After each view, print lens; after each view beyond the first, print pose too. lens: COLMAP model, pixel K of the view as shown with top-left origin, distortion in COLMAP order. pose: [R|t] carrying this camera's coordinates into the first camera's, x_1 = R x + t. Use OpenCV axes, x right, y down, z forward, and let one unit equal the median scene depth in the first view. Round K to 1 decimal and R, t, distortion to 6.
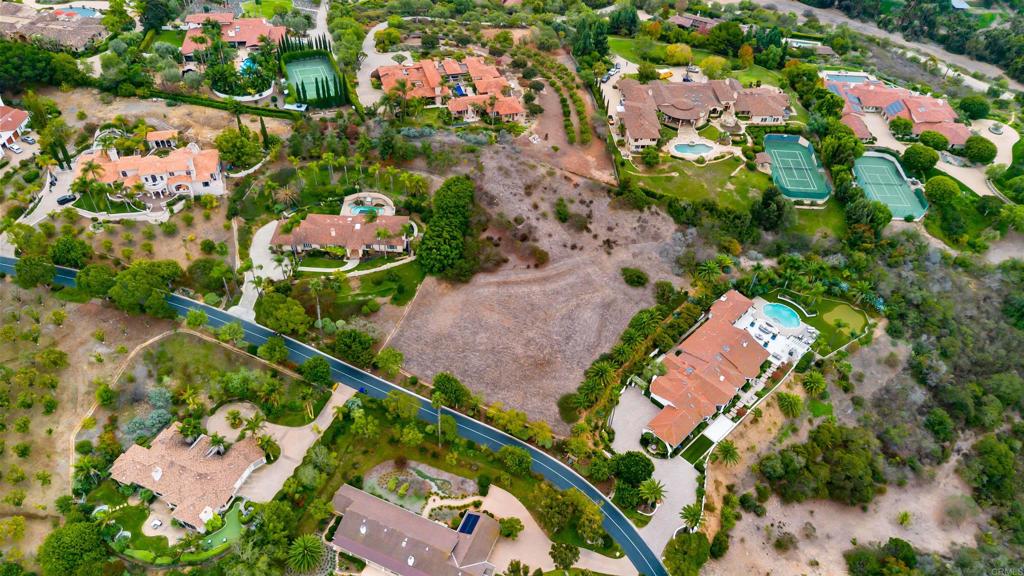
lens RADIAL K [[721.9, 0, 512.0], [0, 721.9, 288.0], [0, 0, 1]] dist [0.075331, -0.085948]
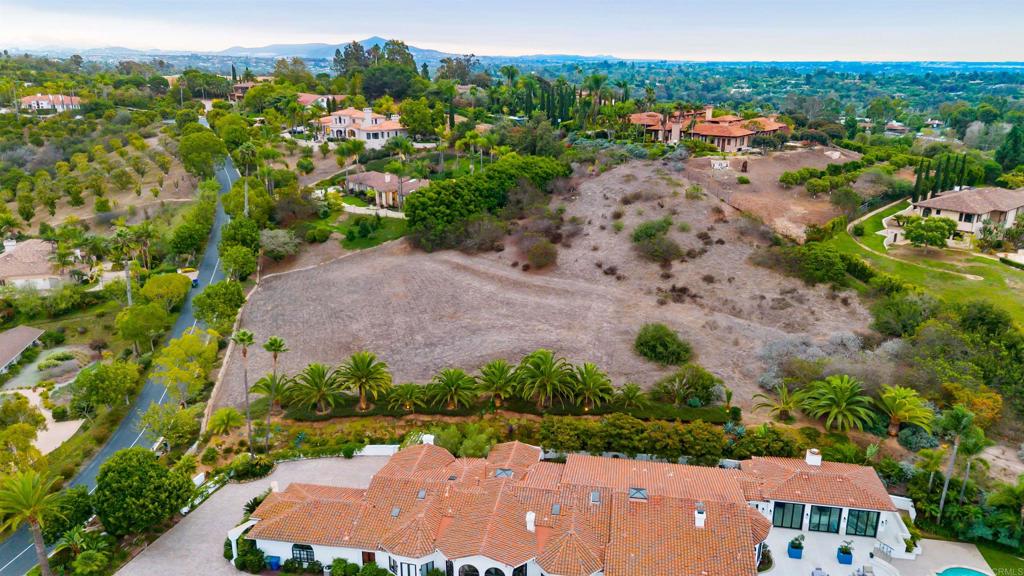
lens RADIAL K [[721.9, 0, 512.0], [0, 721.9, 288.0], [0, 0, 1]] dist [0.075331, -0.085948]
pose [[0.574791, 0.203567, -0.792576, 0.481037], [-0.550801, 0.812546, -0.190755, 0.096860], [0.605172, 0.546196, 0.579169, 0.679014]]
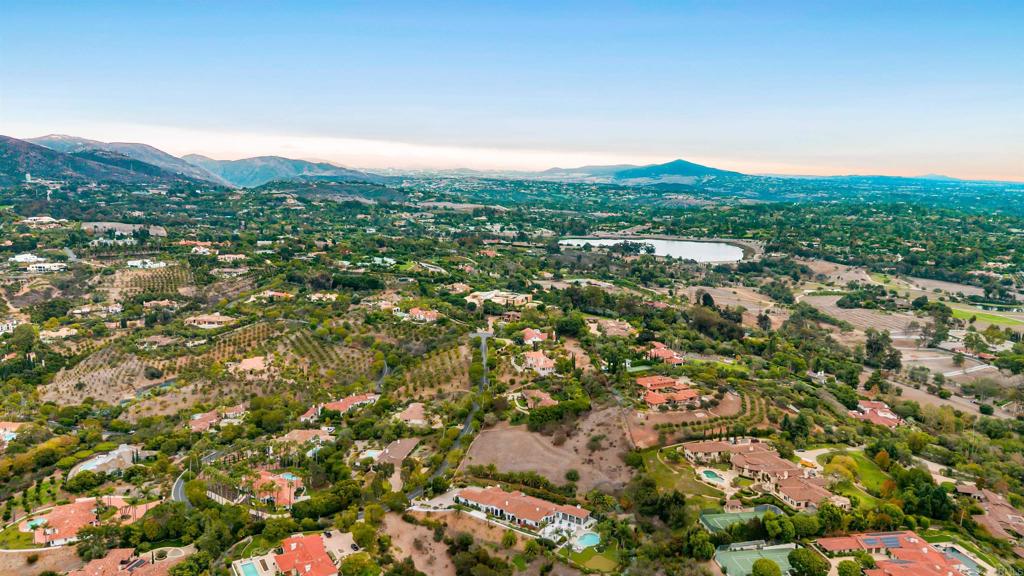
lens RADIAL K [[721.9, 0, 512.0], [0, 721.9, 288.0], [0, 0, 1]] dist [0.075331, -0.085948]
pose [[0.204549, 0.119984, -0.971475, 1.712306], [-0.685645, 0.725877, -0.054715, -0.141272], [0.698606, 0.677279, 0.230743, 0.255380]]
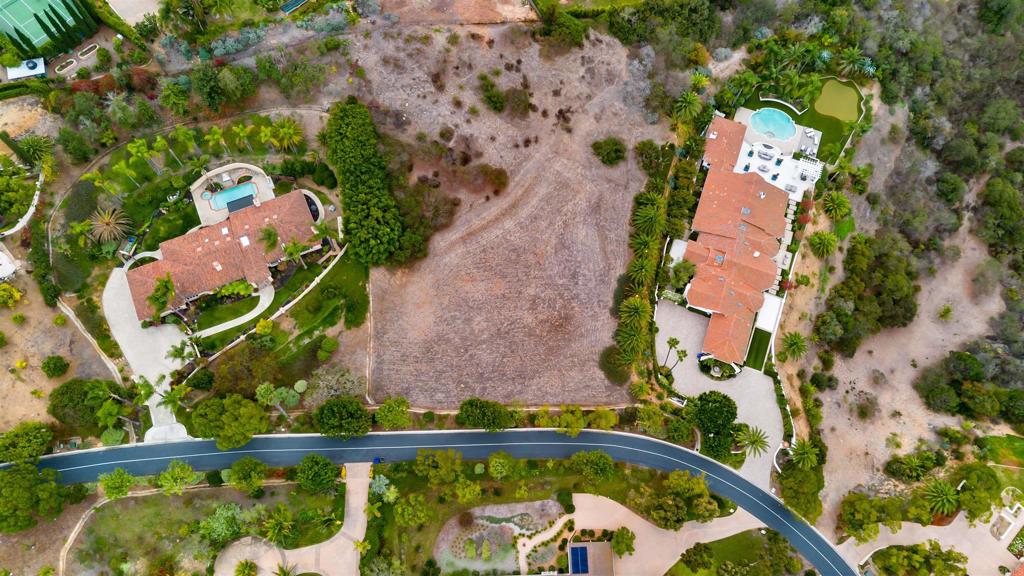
lens RADIAL K [[723.0, 0, 512.0], [0, 723.0, 288.0], [0, 0, 1]] dist [0.054480, -0.051289]
pose [[0.907385, -0.396874, 0.138359, -0.095807], [0.291875, 0.831875, 0.472009, -0.300334], [-0.302425, -0.387910, 0.870669, 0.301622]]
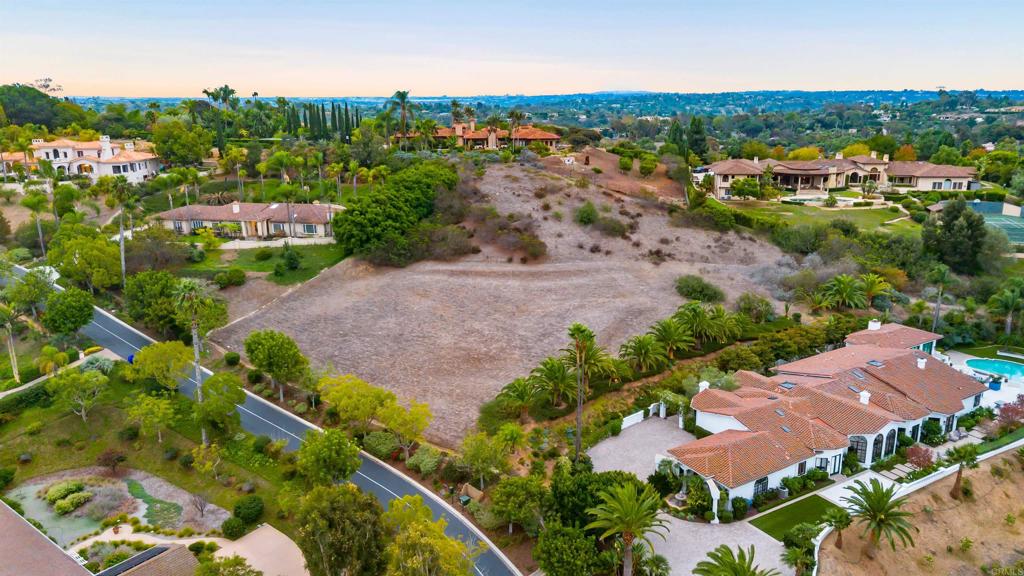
lens RADIAL K [[721.9, 0, 512.0], [0, 721.9, 288.0], [0, 0, 1]] dist [0.075331, -0.085948]
pose [[0.967272, 0.009544, -0.253564, 0.177715], [-0.131796, 0.872820, -0.469910, 0.274766], [0.216831, 0.487949, 0.845512, 0.504442]]
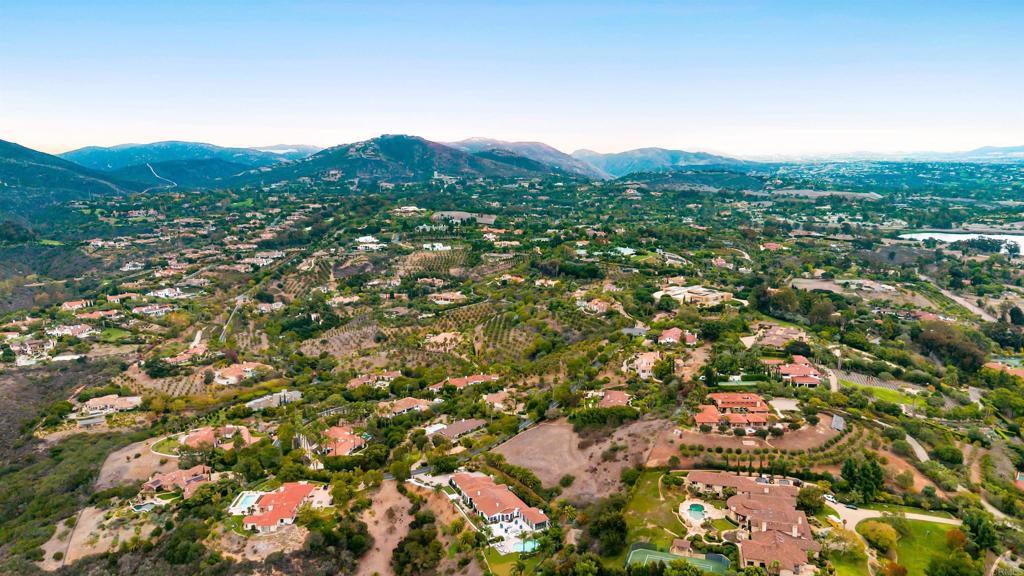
lens RADIAL K [[721.9, 0, 512.0], [0, 721.9, 288.0], [0, 0, 1]] dist [0.075331, -0.085948]
pose [[-0.313596, 0.130618, -0.940530, 1.645225], [-0.658356, 0.683862, 0.314485, -0.721452], [0.684270, 0.717824, -0.128463, 0.847732]]
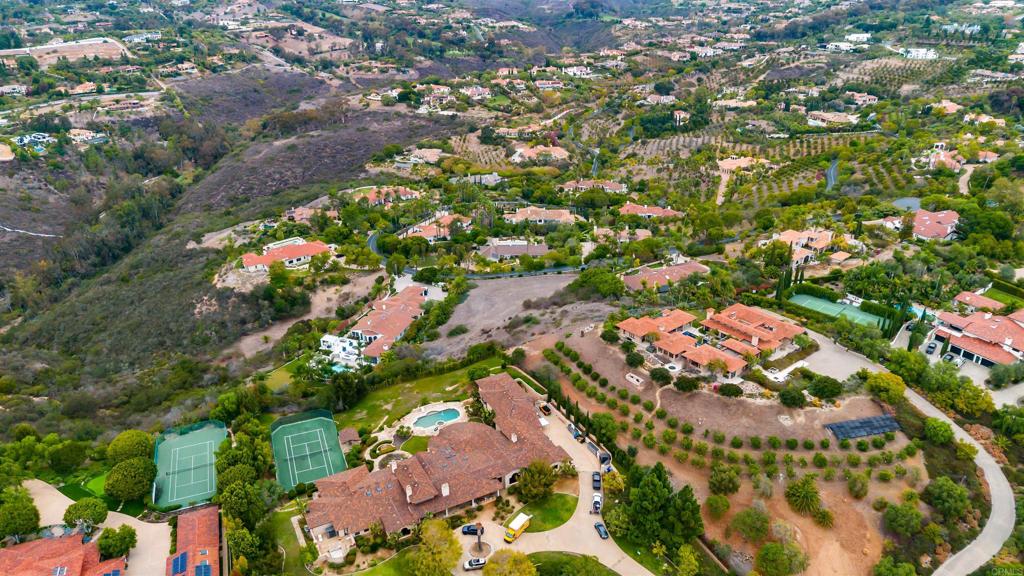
lens RADIAL K [[721.9, 0, 512.0], [0, 721.9, 288.0], [0, 0, 1]] dist [0.075331, -0.085948]
pose [[-0.918290, 0.135051, -0.372162, 0.550527], [-0.295267, 0.392599, 0.871024, -1.188639], [0.263743, 0.909740, -0.320644, 1.393257]]
